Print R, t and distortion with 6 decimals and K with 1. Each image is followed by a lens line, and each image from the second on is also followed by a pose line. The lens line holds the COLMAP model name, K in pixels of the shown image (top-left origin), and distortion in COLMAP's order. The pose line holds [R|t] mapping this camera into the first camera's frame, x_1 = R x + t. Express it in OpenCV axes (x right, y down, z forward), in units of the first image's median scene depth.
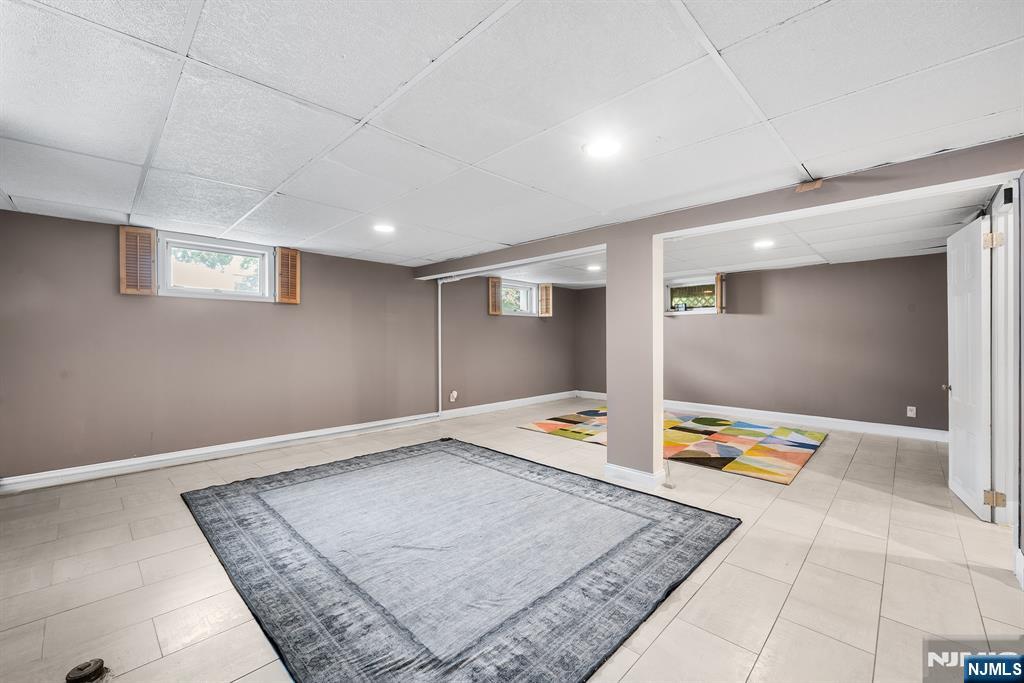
lens RADIAL K [[416.0, 0, 507.0], [0, 416.0, 343.2], [0, 0, 1]] dist [-0.000586, -0.000290]
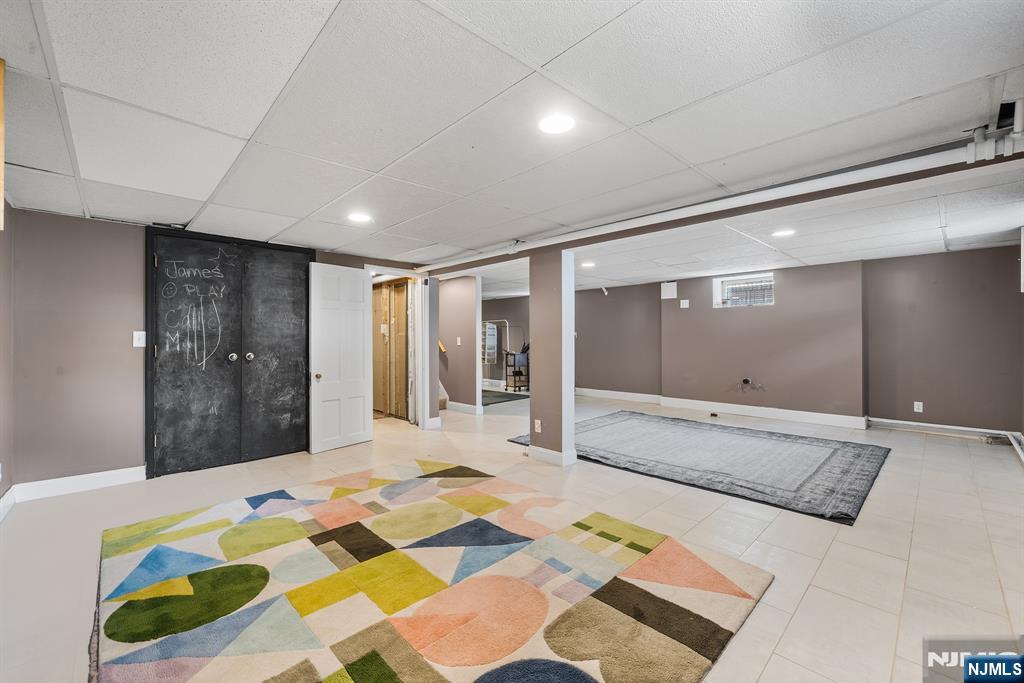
lens RADIAL K [[416.0, 0, 507.0], [0, 416.0, 343.2], [0, 0, 1]] dist [-0.000586, -0.000290]
pose [[-0.999476, 0.003219, 0.032210, 0.352655], [0.003992, 0.999705, 0.023963, -0.021500], [-0.032123, 0.024079, -0.999194, 1.937888]]
